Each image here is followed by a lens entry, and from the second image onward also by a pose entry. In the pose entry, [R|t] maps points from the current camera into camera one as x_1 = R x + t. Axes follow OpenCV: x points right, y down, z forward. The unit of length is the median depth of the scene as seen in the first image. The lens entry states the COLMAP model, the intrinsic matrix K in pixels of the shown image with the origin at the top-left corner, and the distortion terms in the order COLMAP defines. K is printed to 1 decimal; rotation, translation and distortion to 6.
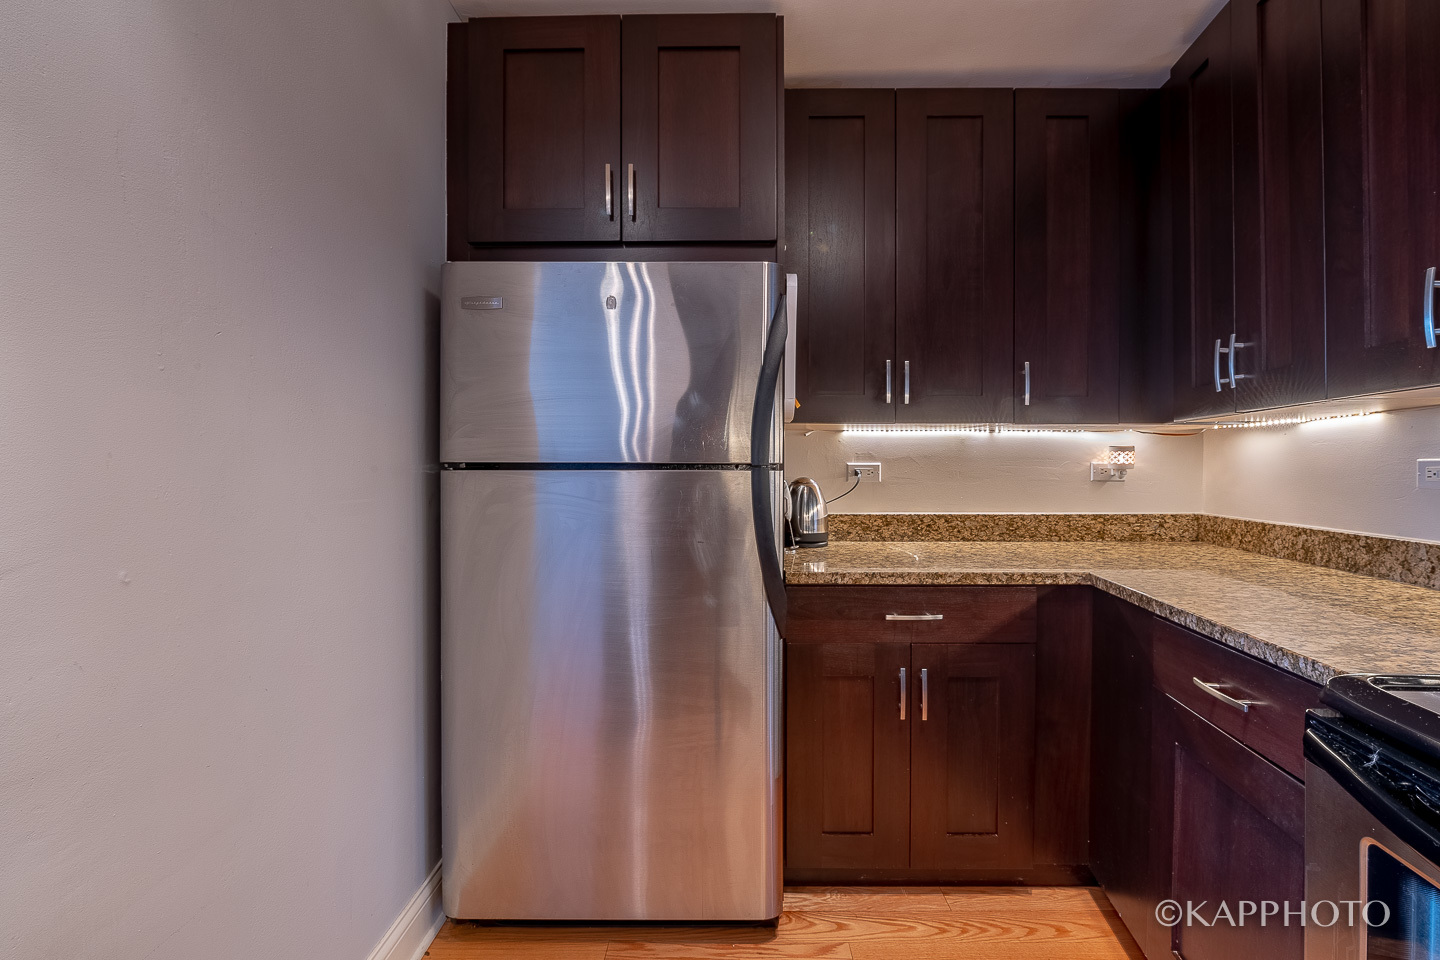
lens RADIAL K [[582.9, 0, 674.8], [0, 582.9, 475.1], [0, 0, 1]] dist [0.000259, -0.001803]
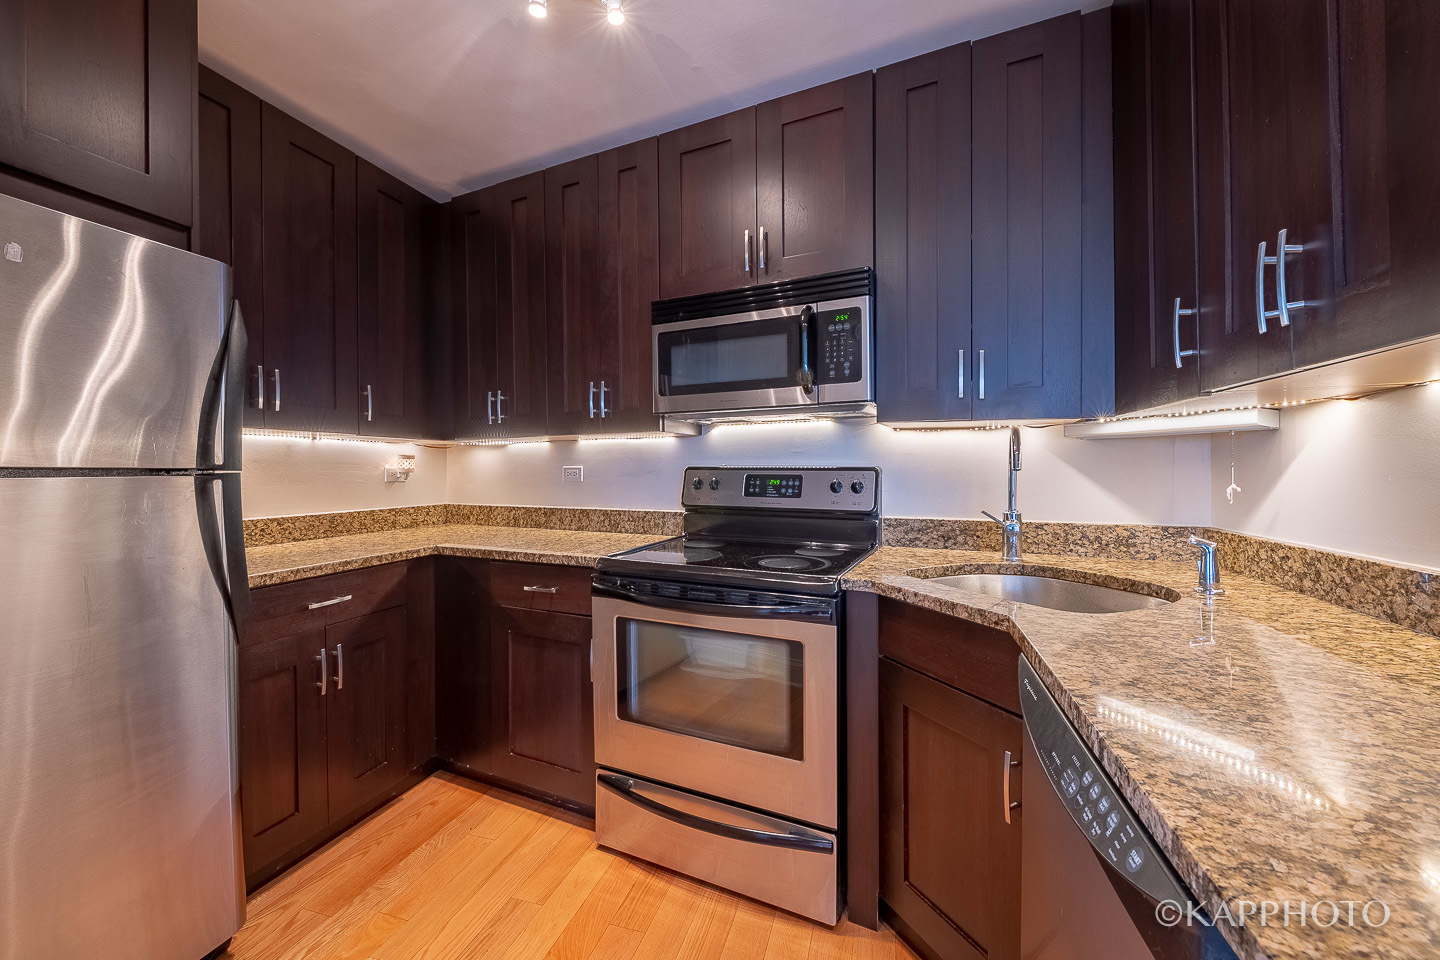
lens RADIAL K [[616.4, 0, 765.8], [0, 616.4, 472.2], [0, 0, 1]] dist [0.000981, -0.002082]
pose [[0.188629, -0.004198, 0.982039, -0.597649], [0.017323, 0.999850, 0.000947, 0.001912], [-0.981896, 0.016833, 0.188673, -0.070718]]
